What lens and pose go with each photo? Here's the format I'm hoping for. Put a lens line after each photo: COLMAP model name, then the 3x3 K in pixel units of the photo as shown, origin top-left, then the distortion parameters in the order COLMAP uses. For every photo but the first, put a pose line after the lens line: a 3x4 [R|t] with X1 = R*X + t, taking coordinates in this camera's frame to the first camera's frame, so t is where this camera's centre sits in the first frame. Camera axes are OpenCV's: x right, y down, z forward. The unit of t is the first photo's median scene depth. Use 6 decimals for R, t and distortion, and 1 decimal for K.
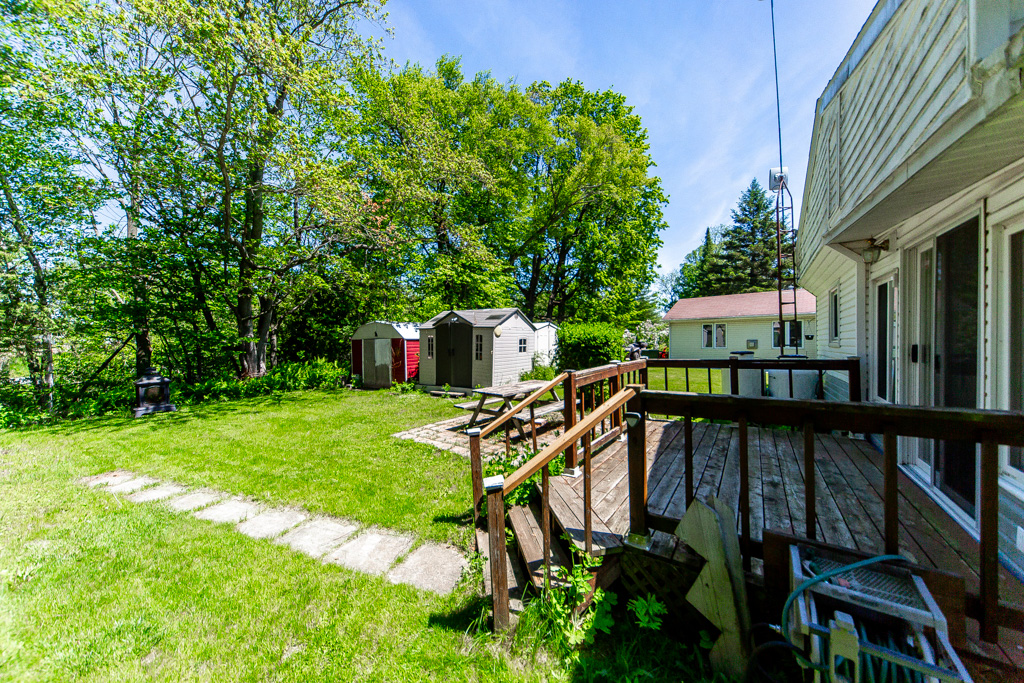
lens RADIAL K [[349.6, 0, 510.8], [0, 349.6, 341.5], [0, 0, 1]] dist [0.002554, -0.000304]
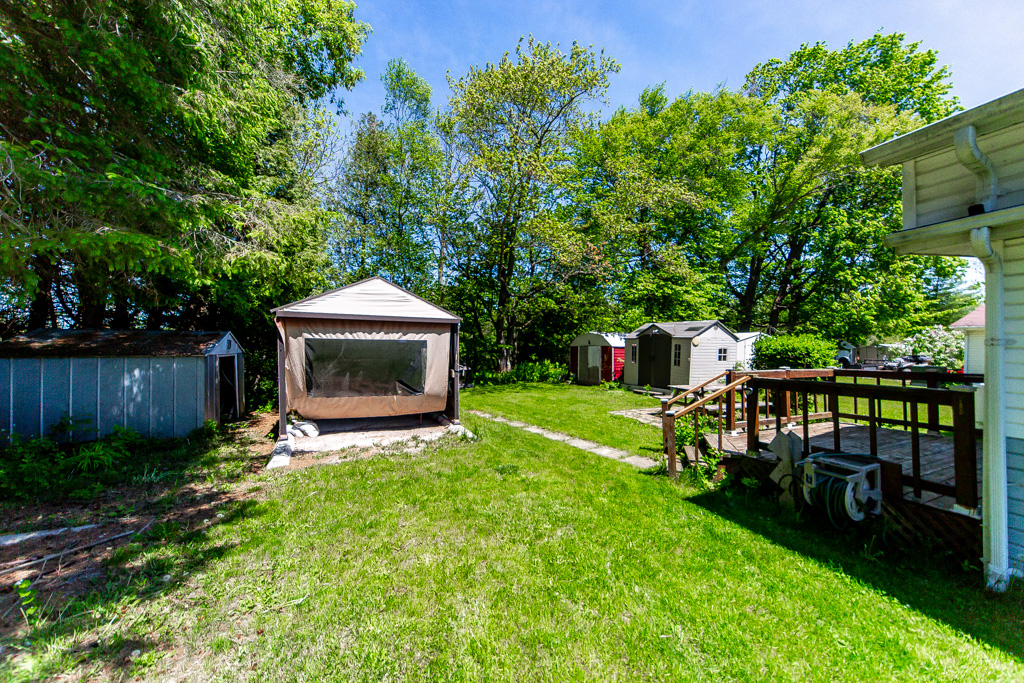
lens RADIAL K [[349.6, 0, 504.1], [0, 349.6, 338.4], [0, 0, 1]] dist [0.002554, -0.000304]
pose [[0.841043, 0.004278, -0.540952, 0.046519], [-0.019228, 0.999573, -0.021991, -0.001571], [0.540627, 0.028896, 0.840766, -0.253567]]
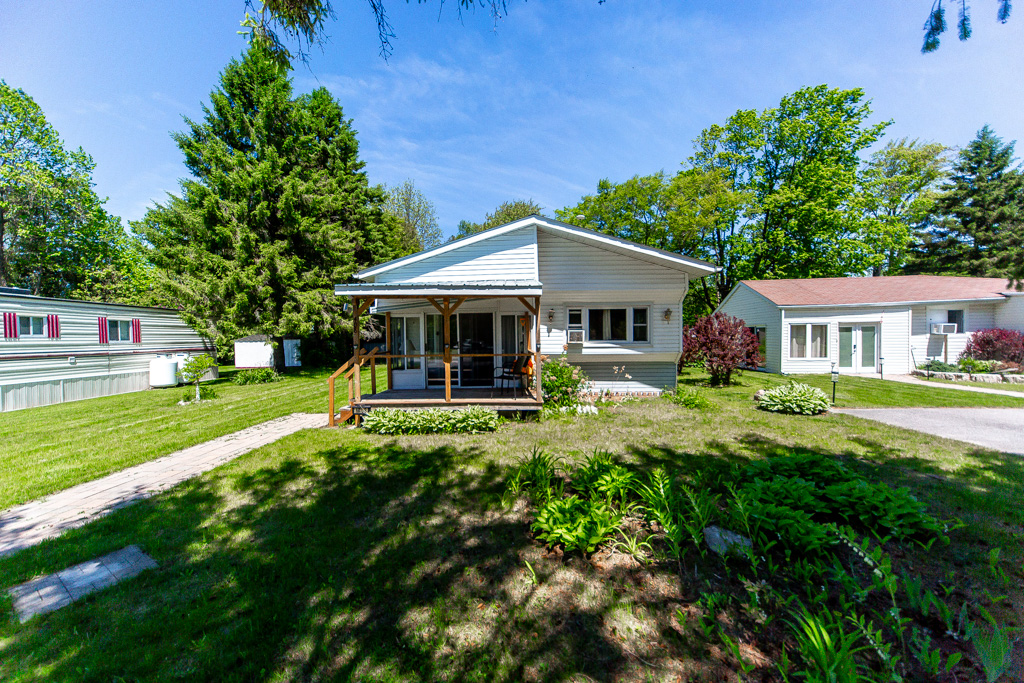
lens RADIAL K [[349.6, 0, 513.0], [0, 349.6, 344.3], [0, 0, 1]] dist [0.002554, -0.000304]
pose [[0.568231, 0.018996, -0.822650, 1.944444], [0.007490, 0.999573, 0.028254, -0.027823], [0.822835, -0.022216, 0.567845, -0.783717]]
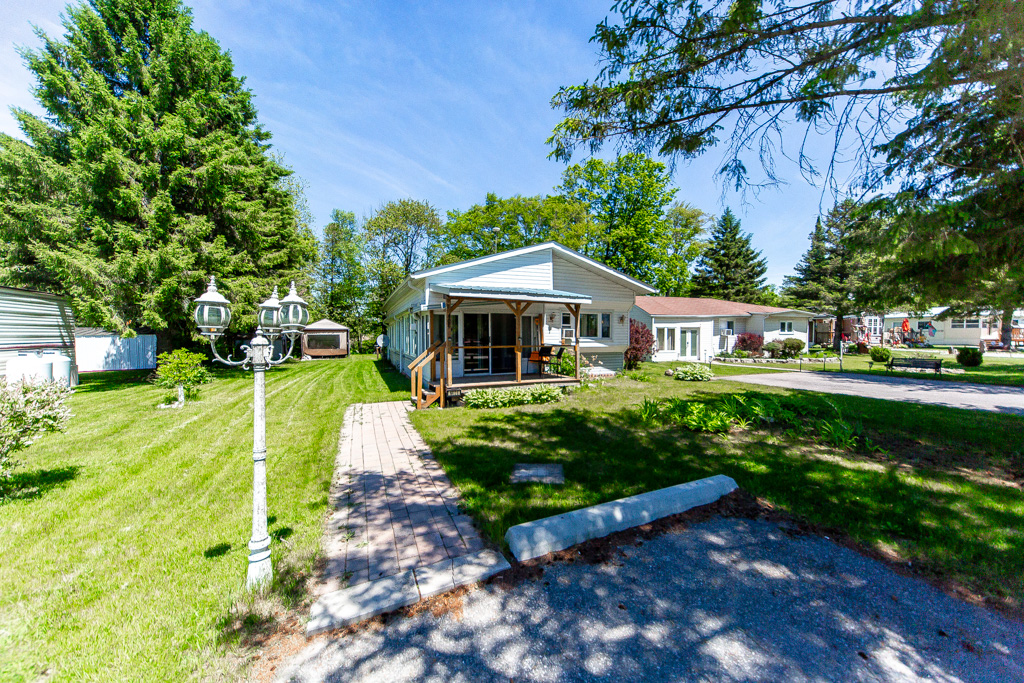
lens RADIAL K [[349.6, 0, 513.6], [0, 349.6, 344.5], [0, 0, 1]] dist [0.002554, -0.000304]
pose [[0.860016, 0.020304, -0.509863, 1.769140], [-0.005526, 0.999520, 0.030483, -0.019921], [0.510237, -0.023398, 0.859715, -1.214103]]
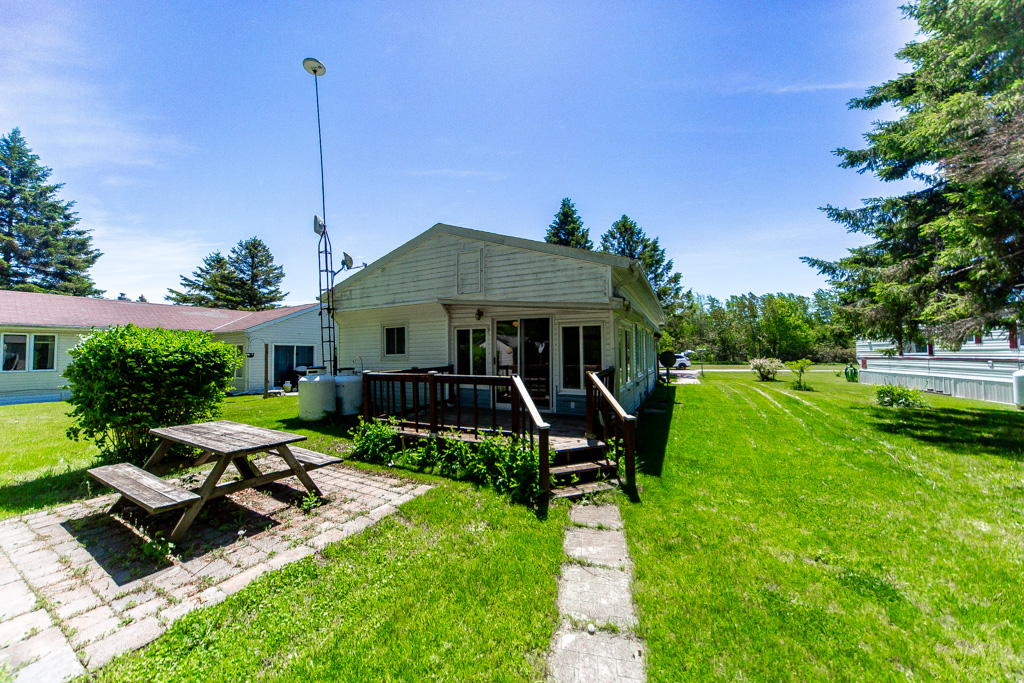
lens RADIAL K [[349.6, 0, 508.5], [0, 349.6, 334.7], [0, 0, 1]] dist [0.002554, -0.000304]
pose [[-0.156219, 0.067469, 0.985415, -0.344963], [0.008940, 0.997720, -0.066894, 0.003603], [-0.987682, -0.001641, -0.156466, 0.338711]]
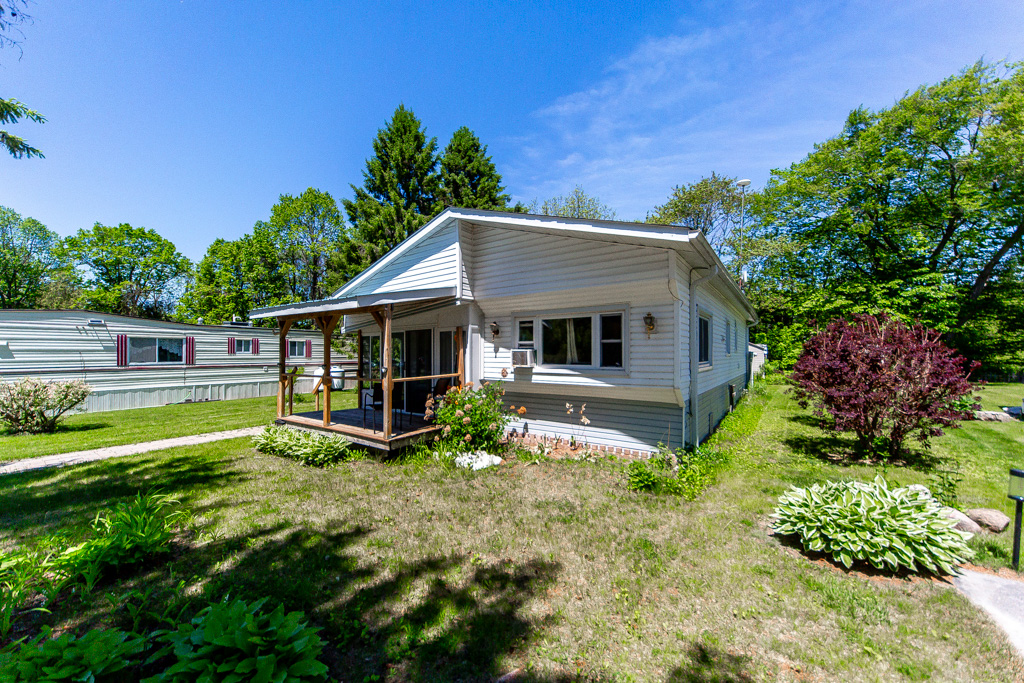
lens RADIAL K [[385.6, 0, 515.0], [0, 385.6, 344.9], [0, 0, 1]] dist [0.002187, -0.000217]
pose [[-0.009314, -0.013475, -0.999866, 2.010469], [0.006180, 0.999889, -0.013533, -0.034820], [0.999938, -0.006305, -0.009230, -0.214842]]
